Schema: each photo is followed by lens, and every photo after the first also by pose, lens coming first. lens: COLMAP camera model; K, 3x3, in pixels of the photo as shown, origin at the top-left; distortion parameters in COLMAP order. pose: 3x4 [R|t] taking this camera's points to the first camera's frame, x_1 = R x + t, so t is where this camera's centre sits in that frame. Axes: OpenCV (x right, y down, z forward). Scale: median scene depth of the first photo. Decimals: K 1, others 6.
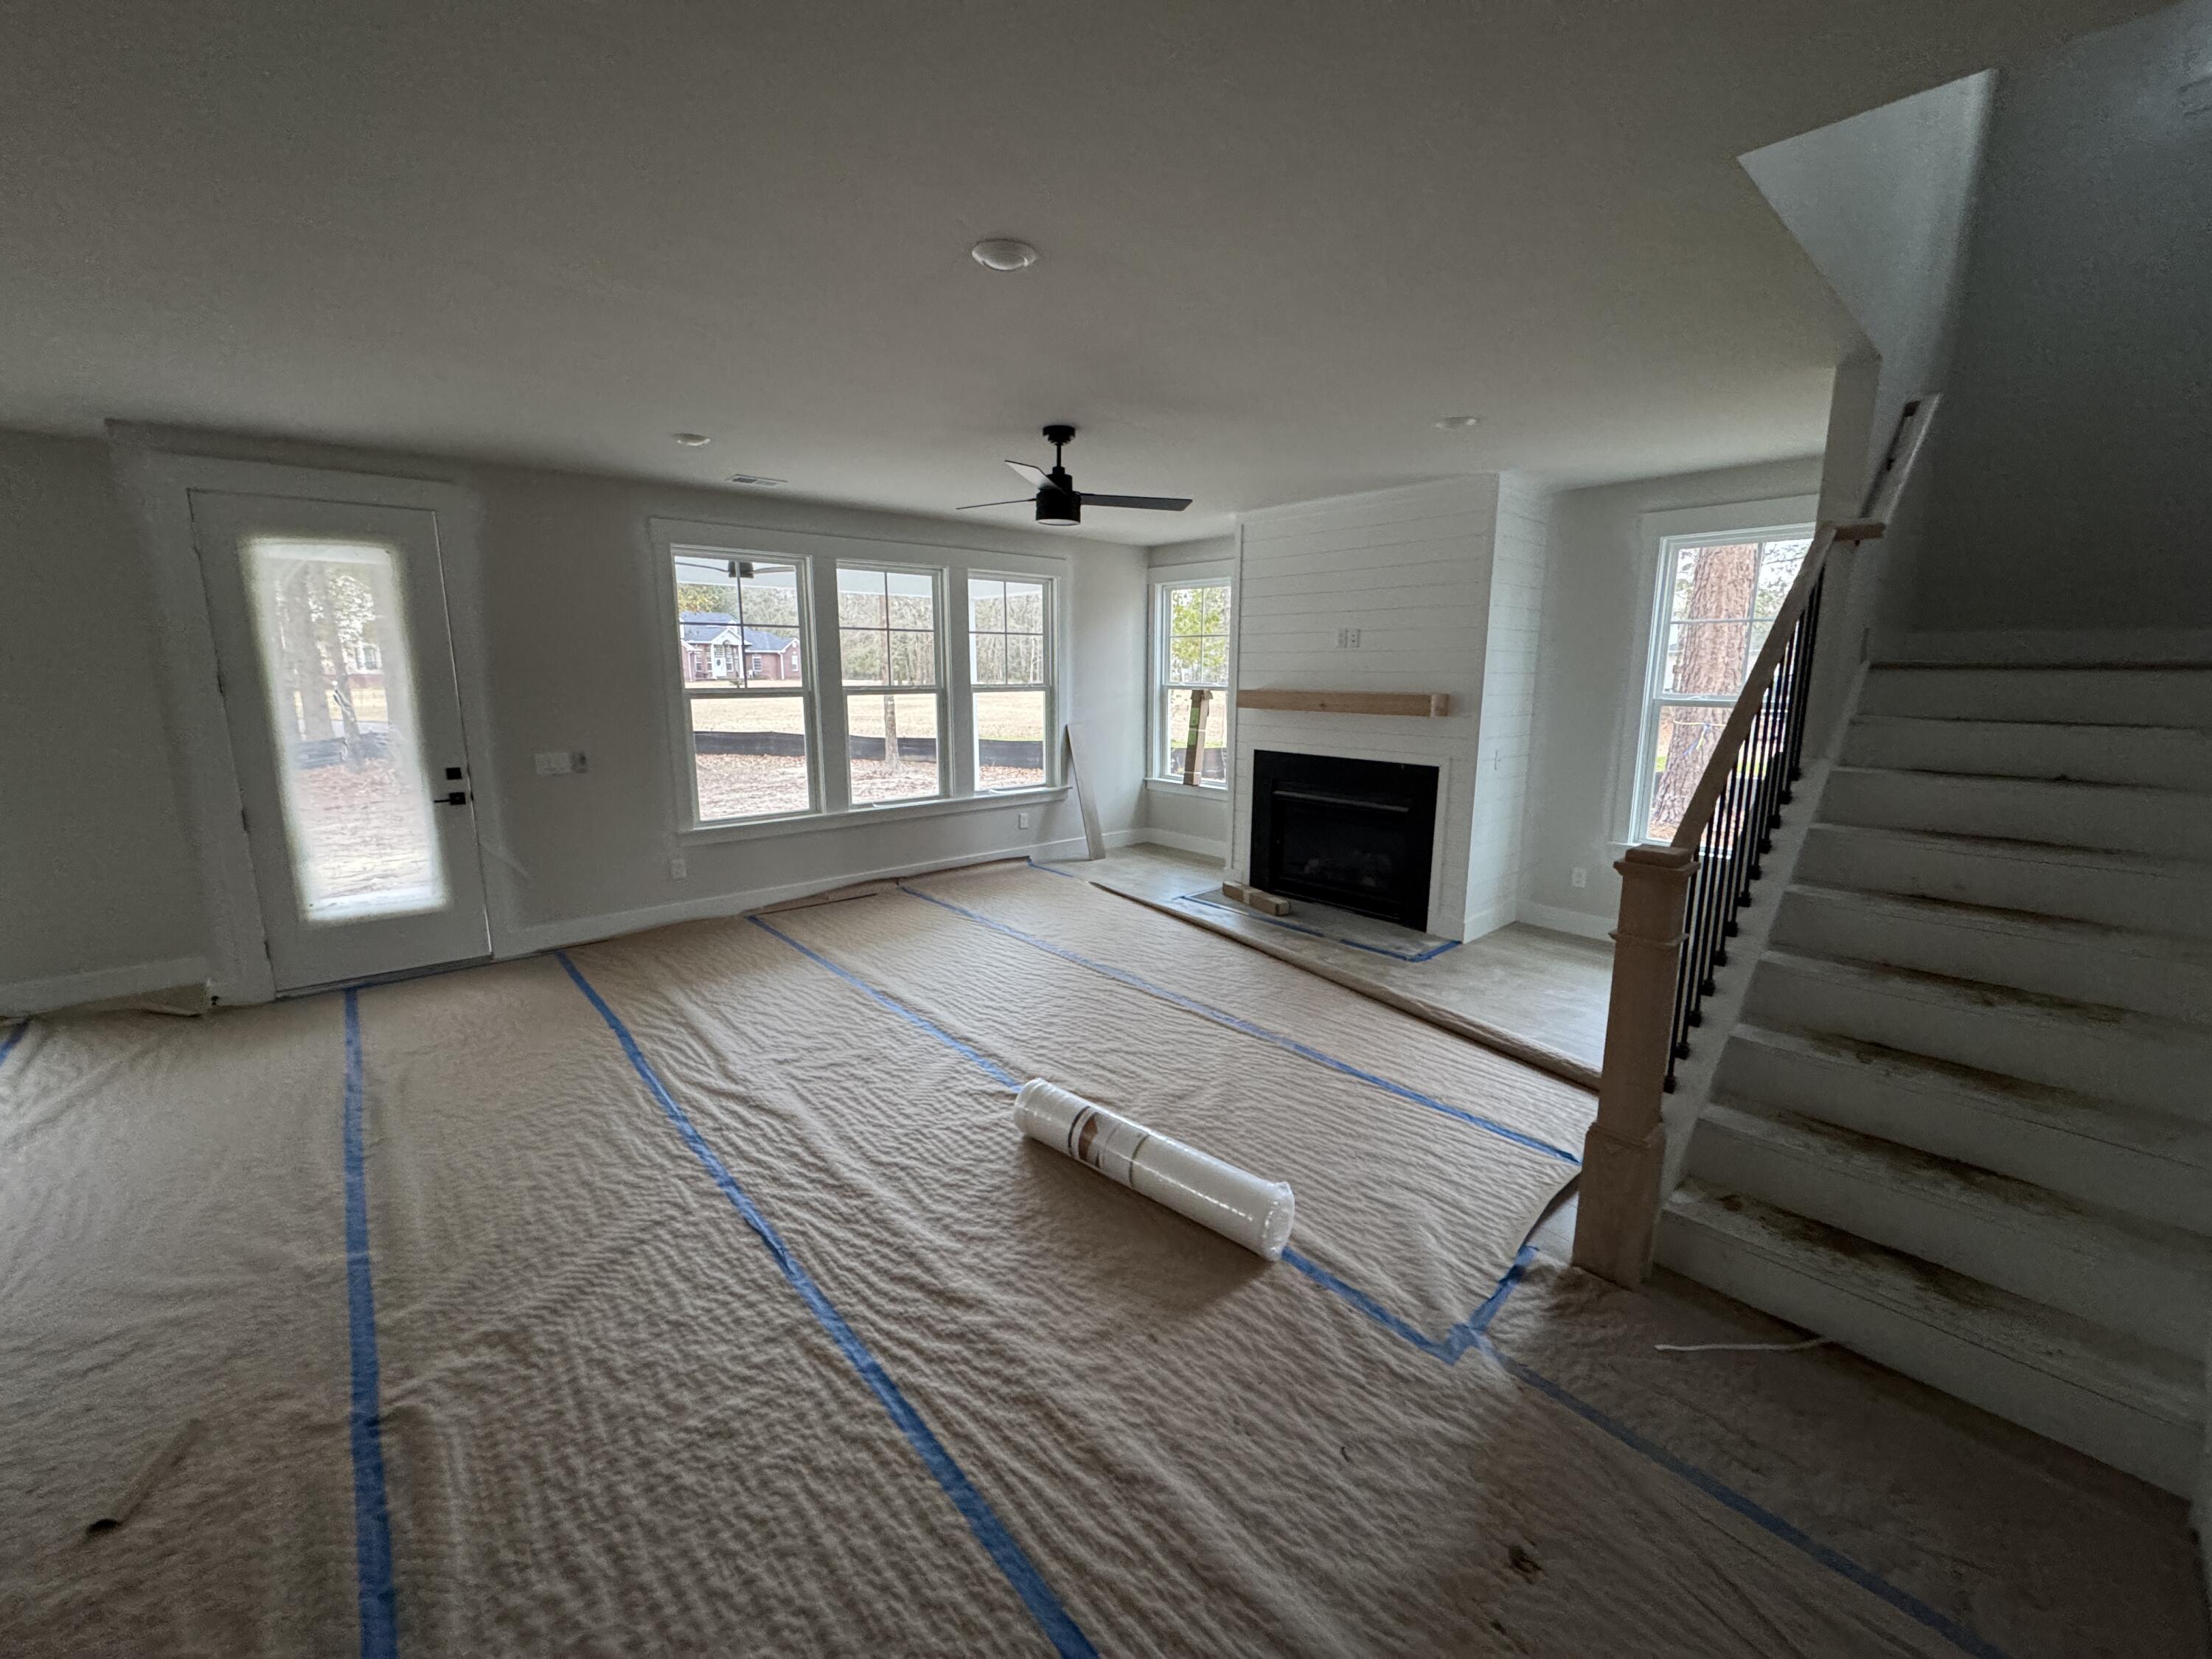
lens RADIAL K [[880.9, 0, 1106.0], [0, 880.9, 829.5], [0, 0, 1]] dist [0.000813, 0.000128]
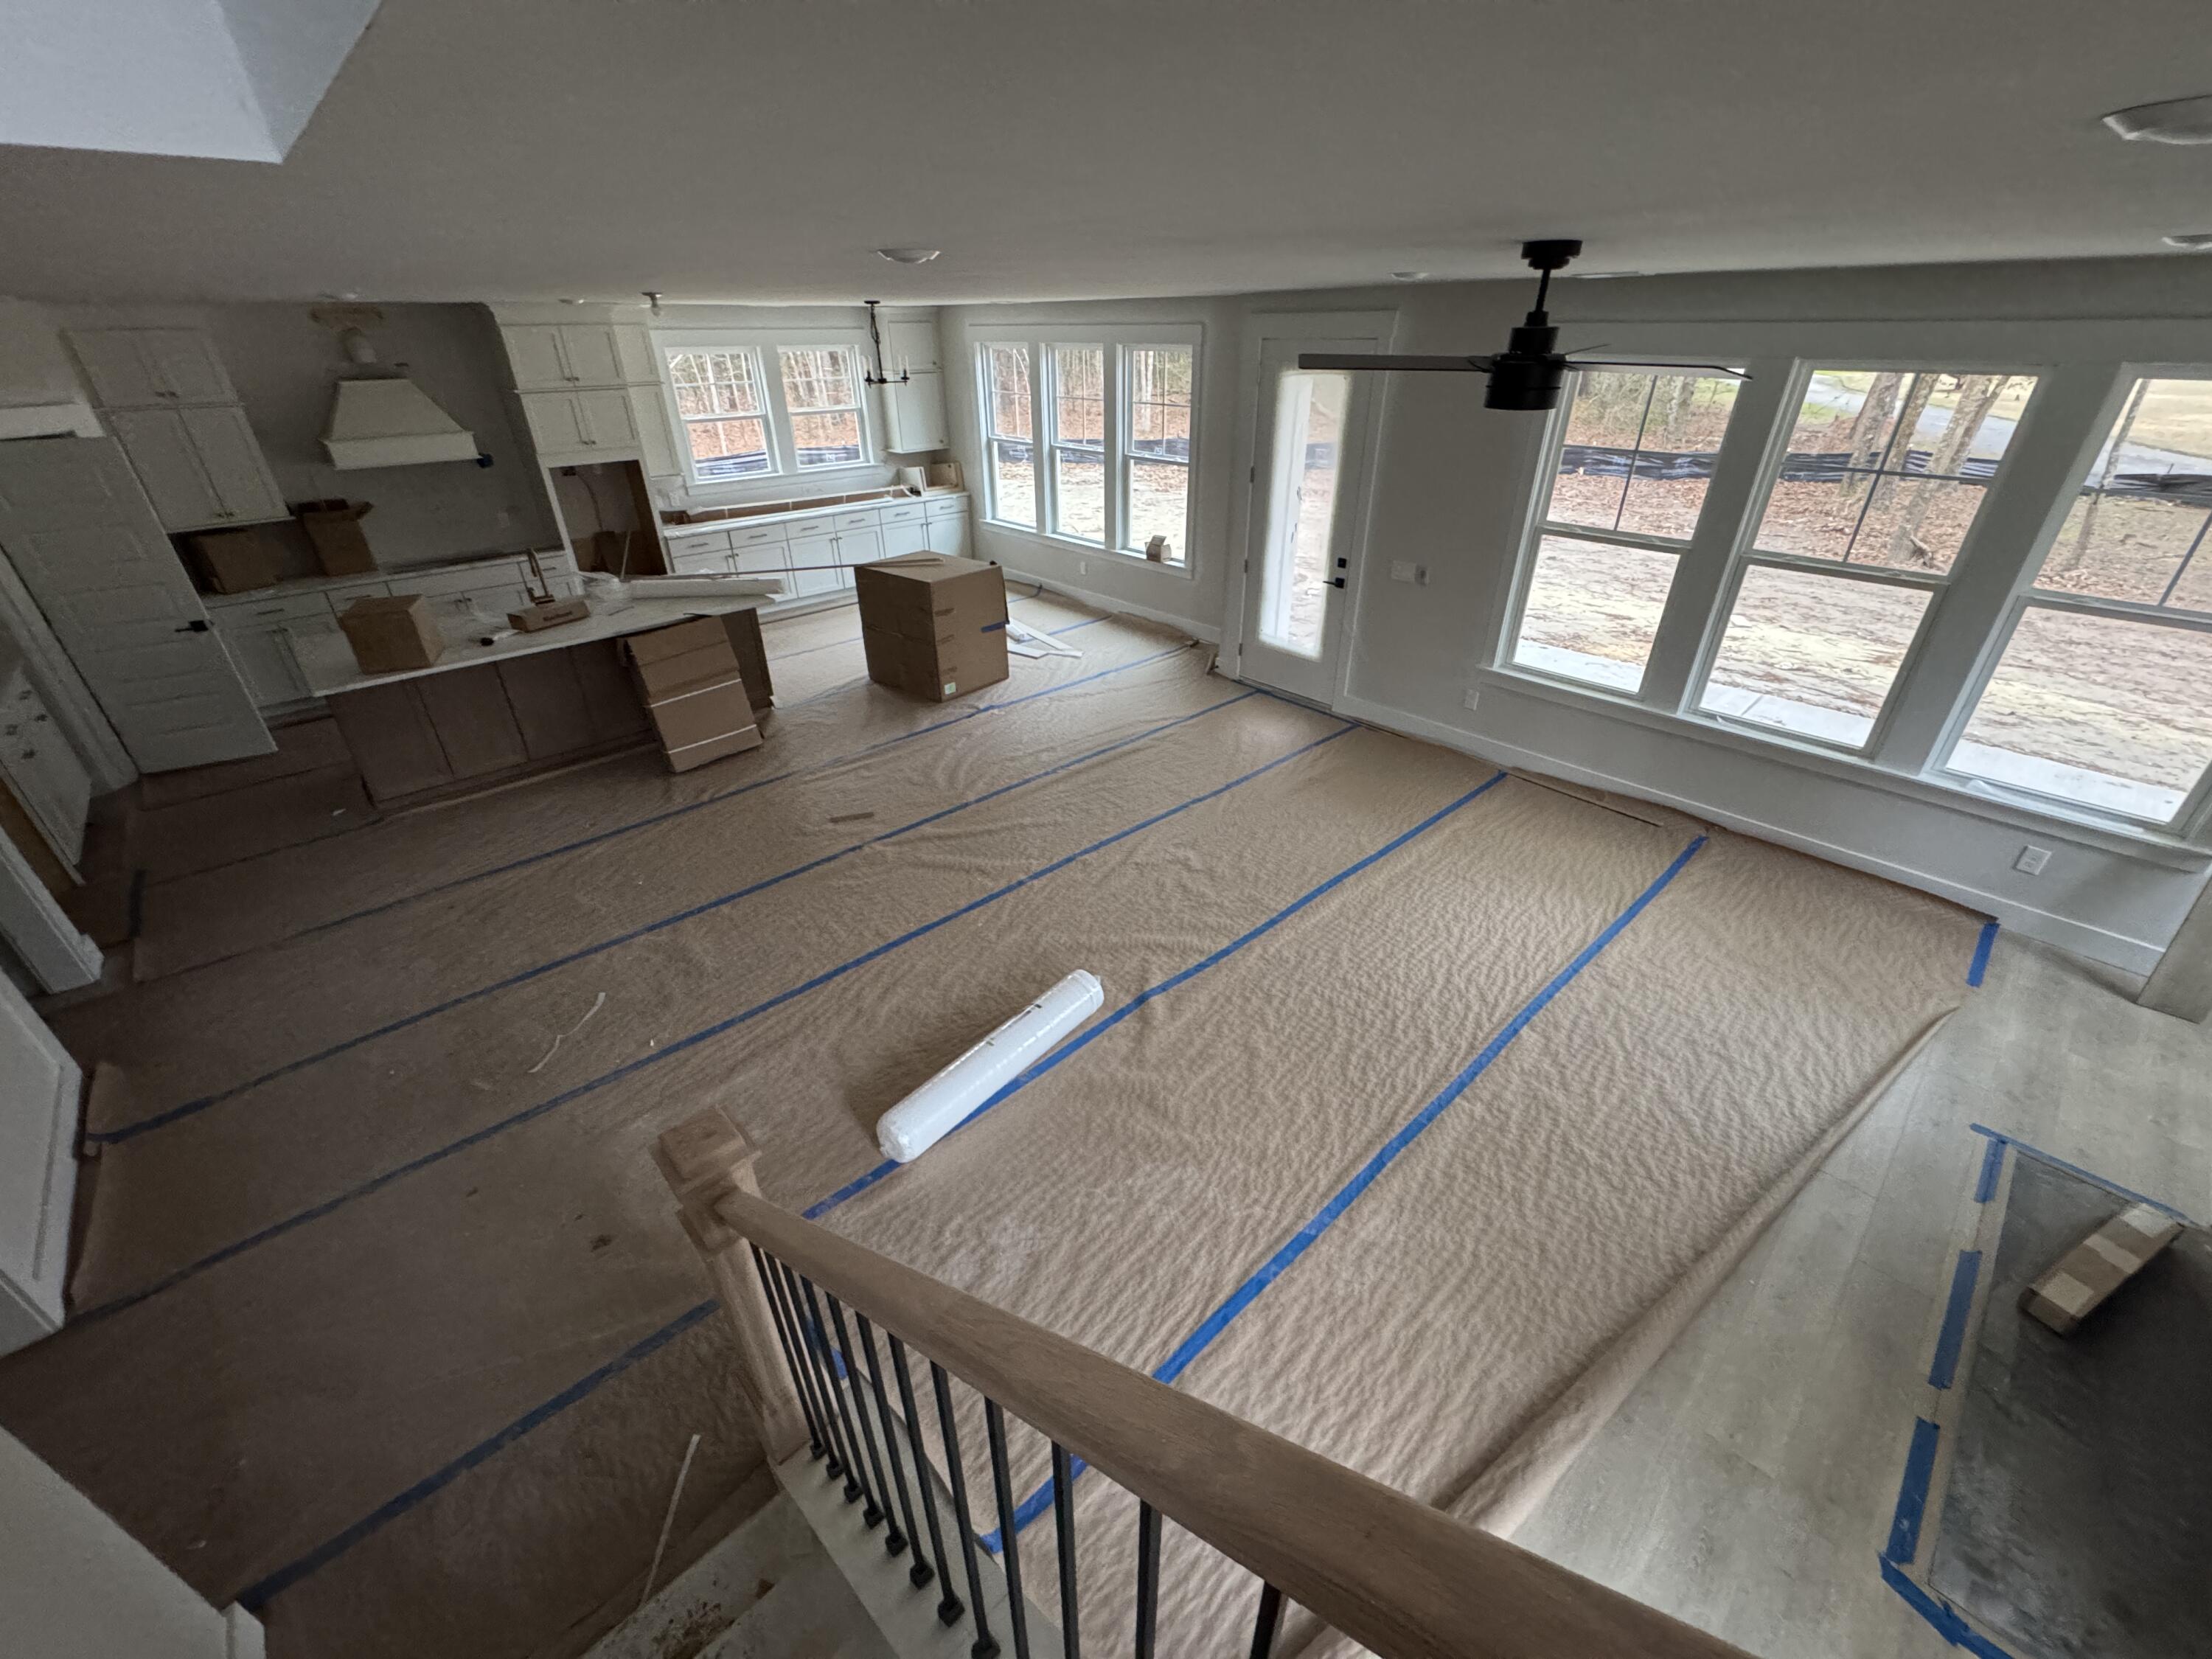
lens RADIAL K [[880.9, 0, 1106.0], [0, 880.9, 829.5], [0, 0, 1]] dist [0.000813, 0.000128]
pose [[0.025080, 0.499678, -0.865848, 0.543441], [-0.176043, 0.854793, 0.488198, -0.294159], [0.984063, 0.140183, 0.109403, 0.574697]]
